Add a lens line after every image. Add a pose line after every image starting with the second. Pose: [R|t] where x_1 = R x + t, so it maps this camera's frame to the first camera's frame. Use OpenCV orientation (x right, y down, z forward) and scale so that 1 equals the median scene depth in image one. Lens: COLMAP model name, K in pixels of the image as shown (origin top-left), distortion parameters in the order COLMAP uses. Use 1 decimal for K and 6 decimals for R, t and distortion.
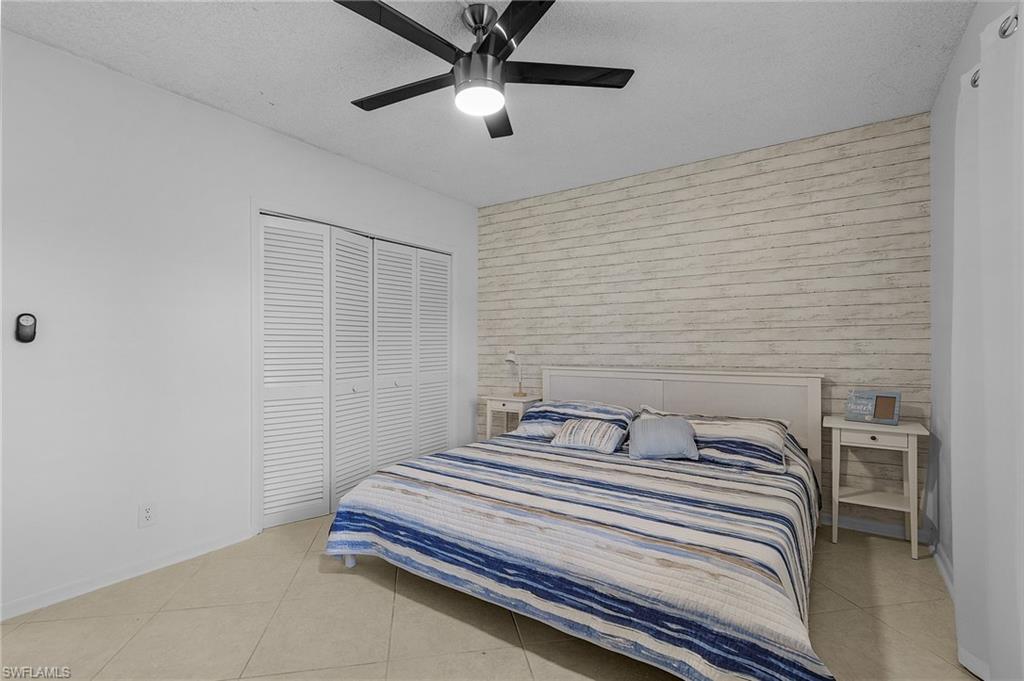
lens RADIAL K [[480.3, 0, 508.2], [0, 480.3, 322.7], [0, 0, 1]] dist [0.011787, -0.000194]
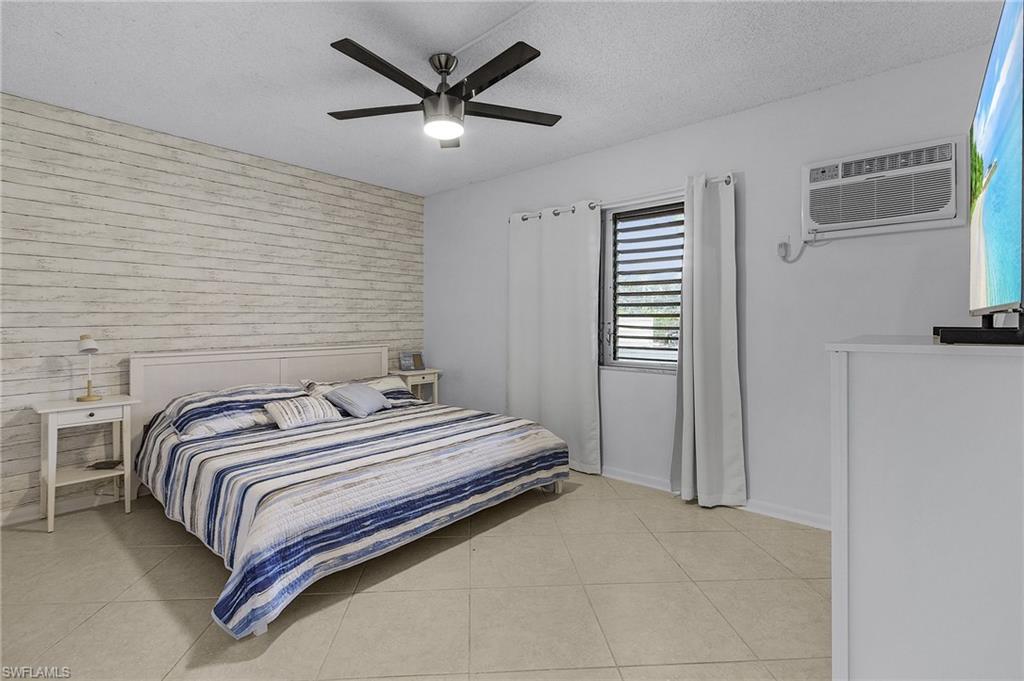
lens RADIAL K [[453.5, 0, 509.3], [0, 453.5, 323.7], [0, 0, 1]] dist [-0.018515, 0.000150]
pose [[0.103108, 0.004915, 0.994658, -1.011618], [-0.035677, 0.999363, -0.001240, 0.039712], [-0.994030, -0.035359, 0.103218, 0.619590]]
